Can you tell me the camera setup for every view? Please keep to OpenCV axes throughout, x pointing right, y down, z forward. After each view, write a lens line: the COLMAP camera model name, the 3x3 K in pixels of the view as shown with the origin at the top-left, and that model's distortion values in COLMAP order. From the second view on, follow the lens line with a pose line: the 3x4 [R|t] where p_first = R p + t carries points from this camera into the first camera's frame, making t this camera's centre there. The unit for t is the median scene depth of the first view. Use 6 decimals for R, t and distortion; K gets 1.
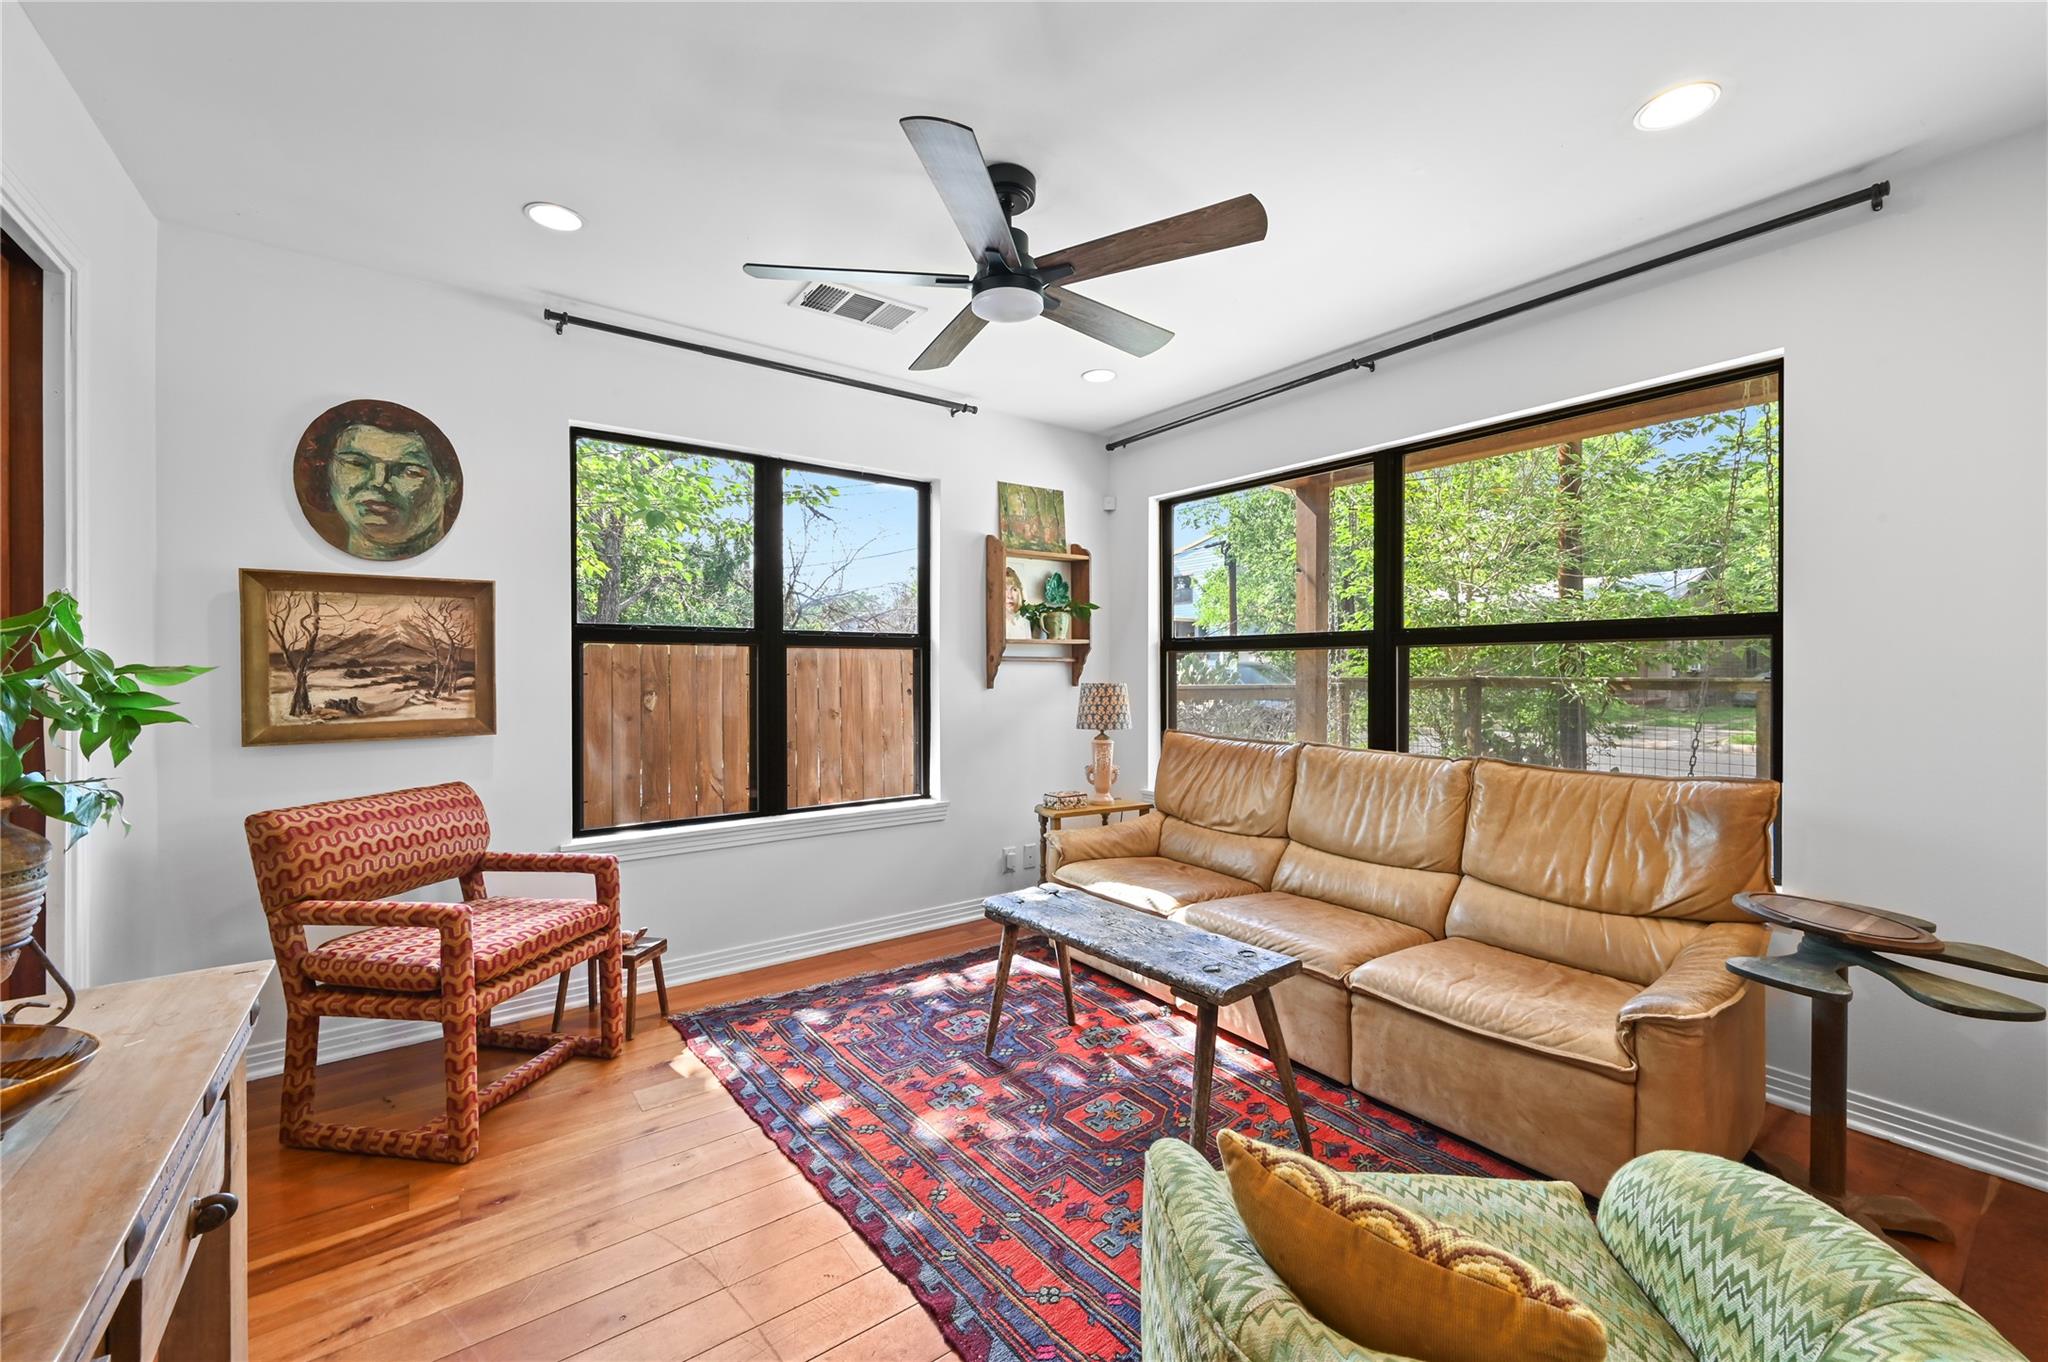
lens RADIAL K [[811.0, 0, 1028.0], [0, 811.0, 670.3], [0, 0, 1]] dist [-0.002440, 0.001528]
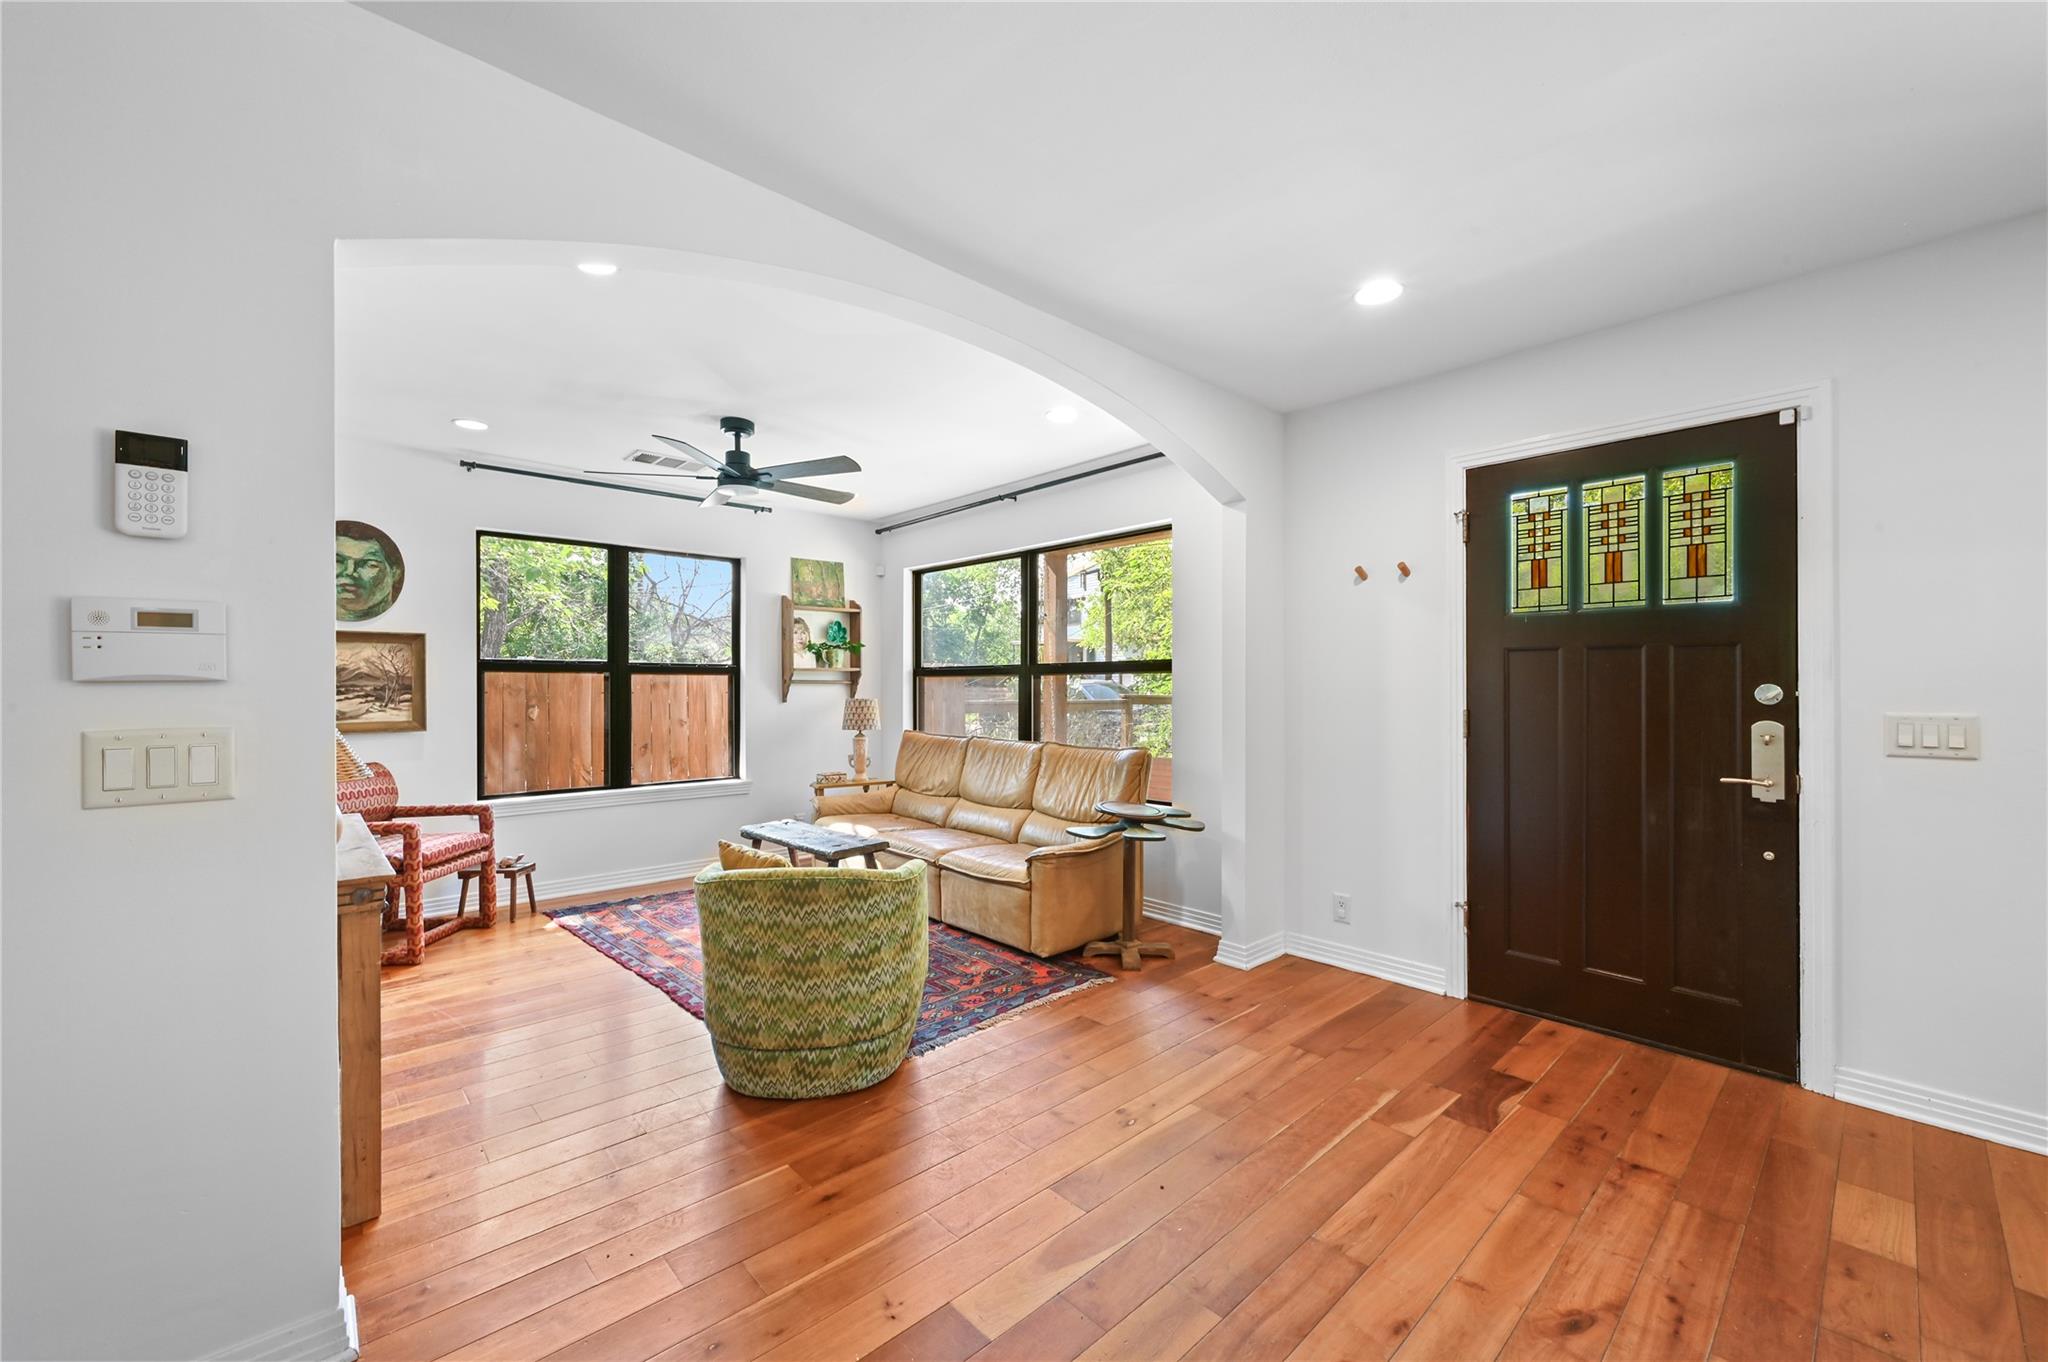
lens RADIAL K [[811.0, 0, 1030.1], [0, 811.0, 683.5], [0, 0, 1]] dist [-0.002440, 0.001528]
pose [[0.994138, 0.001002, 0.108111, 0.284605], [-0.000311, 0.999979, -0.006404, -0.002519], [-0.108115, 0.006333, 0.994118, -0.582132]]
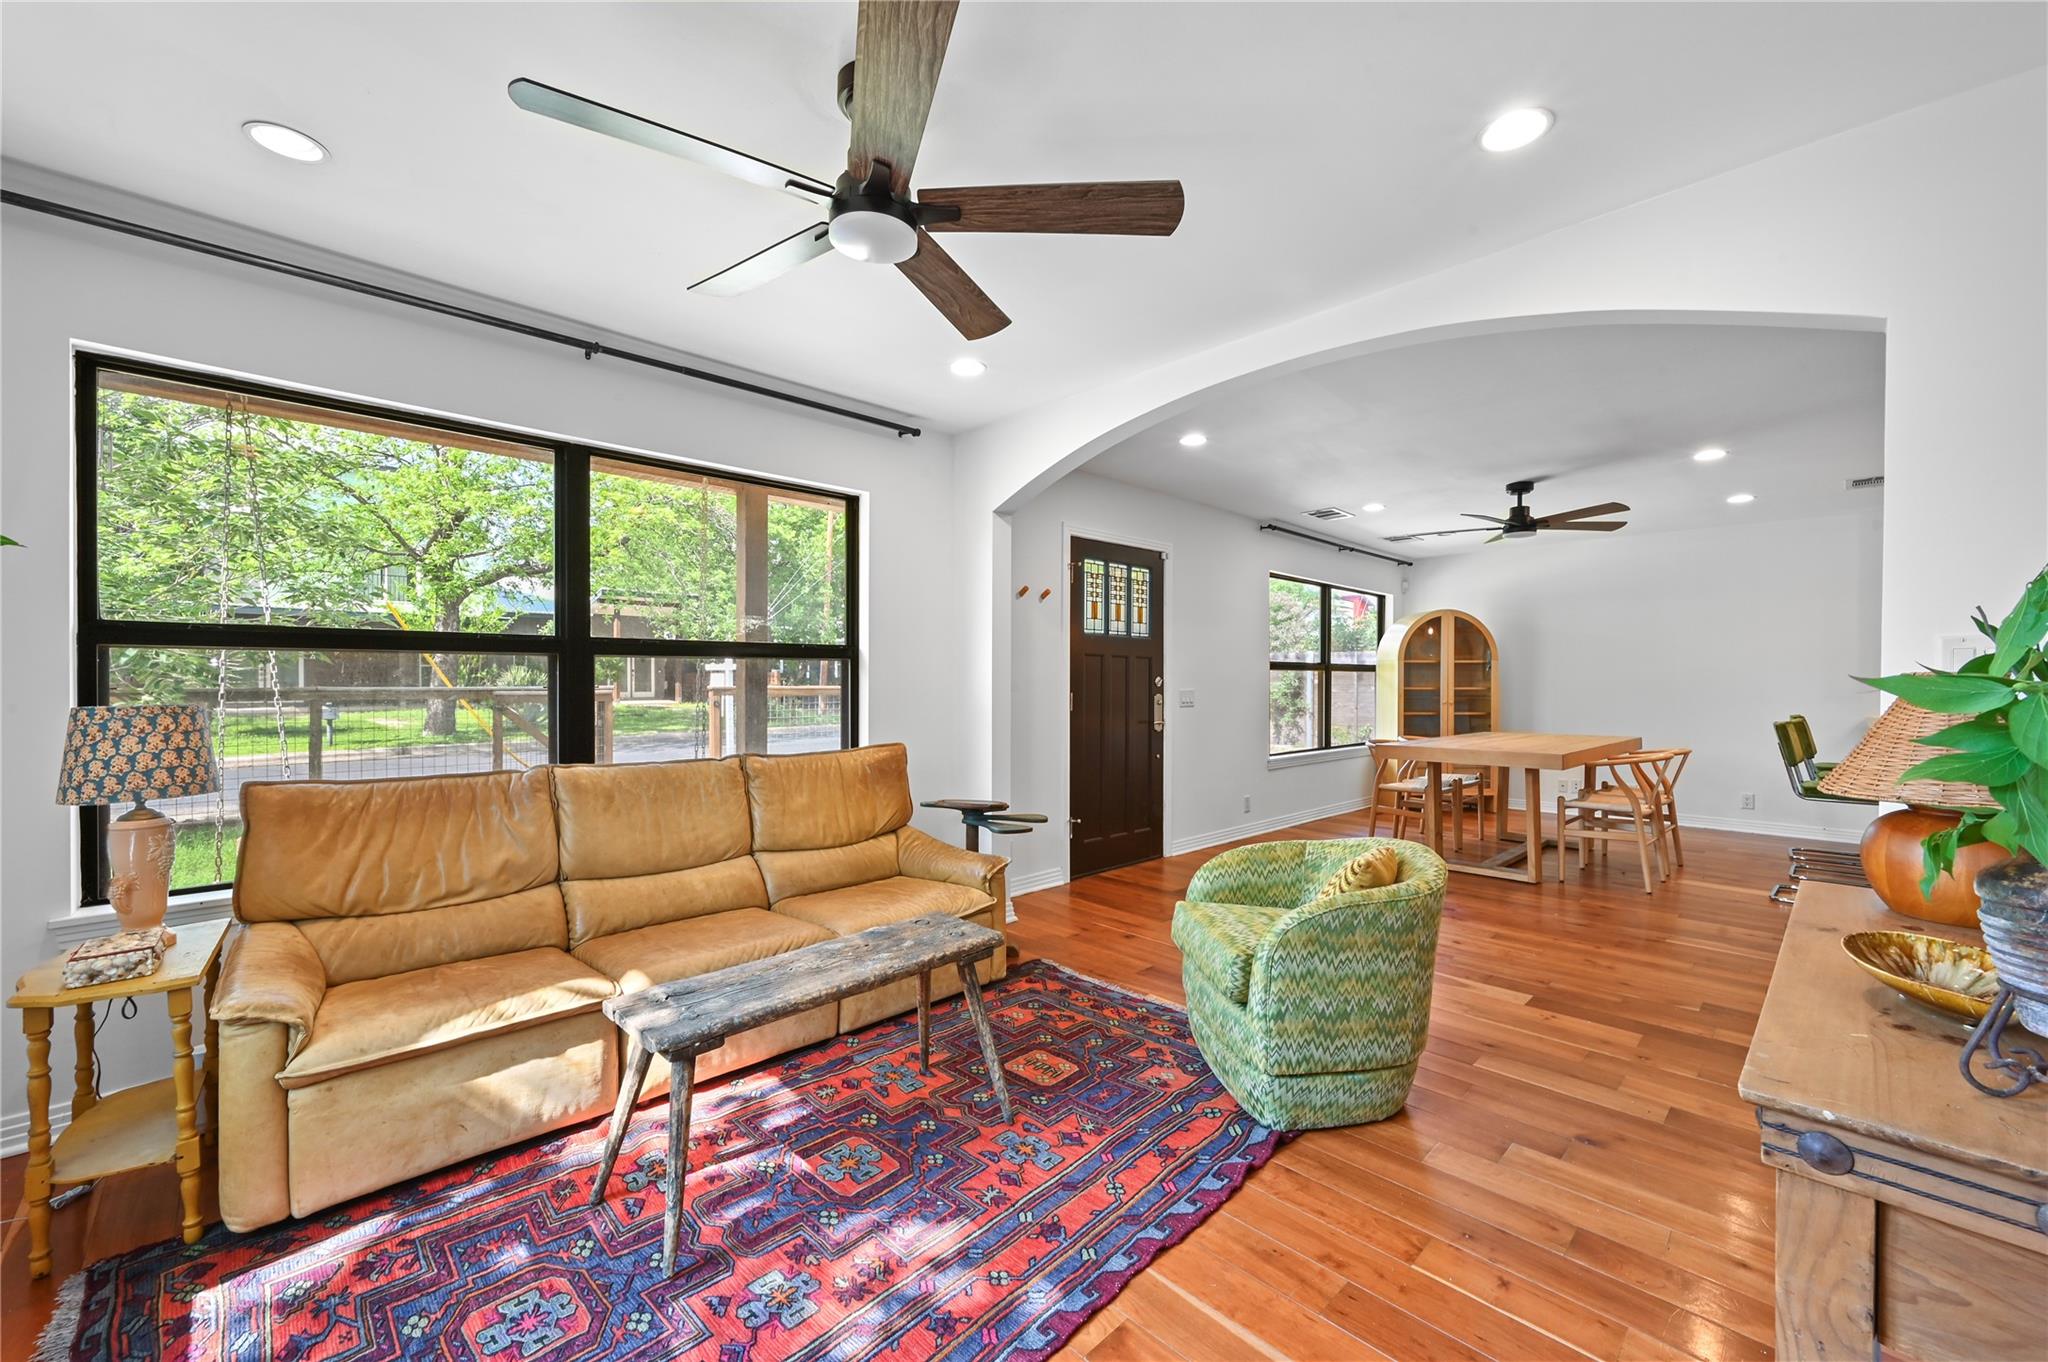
lens RADIAL K [[811.0, 0, 1026.0], [0, 811.0, 680.5], [0, 0, 1]] dist [-0.002440, 0.001528]
pose [[-0.132092, -0.000663, 0.991237, -0.570452], [-0.000669, 1.000000, 0.000579, -0.000433], [-0.991237, -0.000587, -0.132092, 0.629105]]
